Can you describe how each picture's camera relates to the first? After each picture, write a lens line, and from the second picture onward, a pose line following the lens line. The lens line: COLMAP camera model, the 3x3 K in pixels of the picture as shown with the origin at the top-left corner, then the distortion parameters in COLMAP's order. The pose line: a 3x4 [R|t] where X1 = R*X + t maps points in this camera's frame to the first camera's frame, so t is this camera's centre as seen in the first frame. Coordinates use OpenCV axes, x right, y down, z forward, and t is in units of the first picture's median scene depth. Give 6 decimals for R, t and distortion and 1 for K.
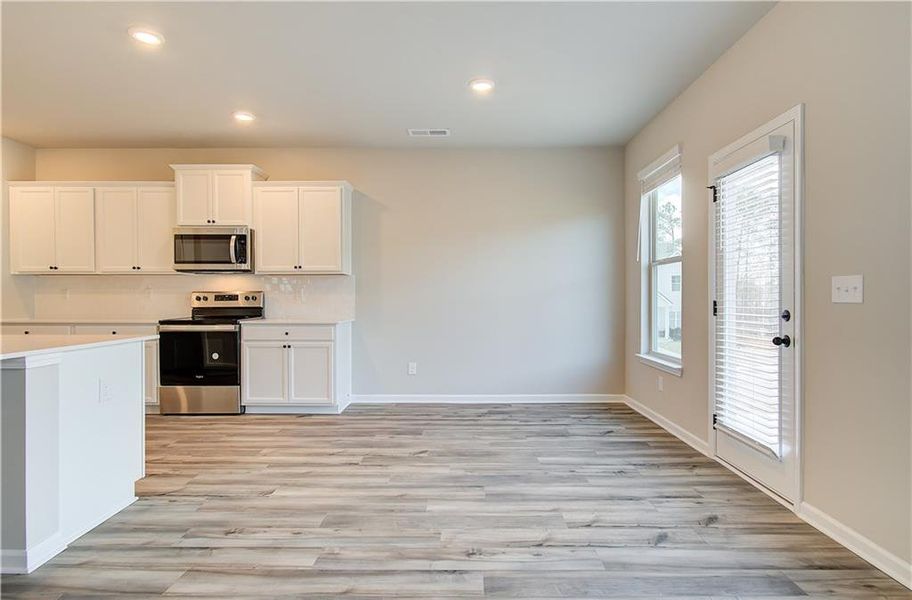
lens RADIAL K [[488.3, 0, 460.7], [0, 488.3, 299.5], [0, 0, 1]] dist [-0.001813, -0.000622]
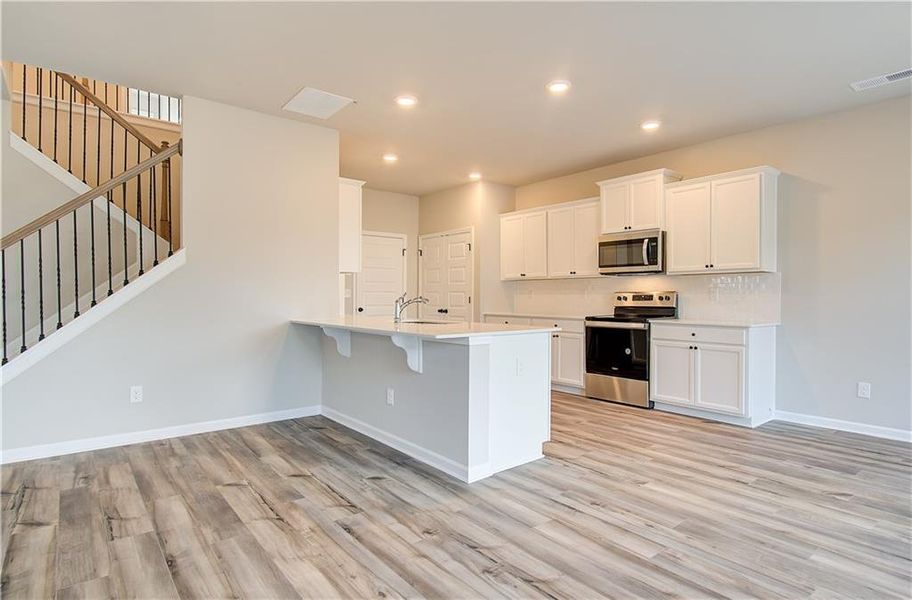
lens RADIAL K [[488.3, 0, 459.6], [0, 488.3, 301.6], [0, 0, 1]] dist [-0.001813, -0.000622]
pose [[0.633130, 0.009896, -0.773982, 0.120914], [-0.005877, 0.999951, 0.007978, -0.001745], [0.774023, -0.000502, 0.633158, 0.018122]]
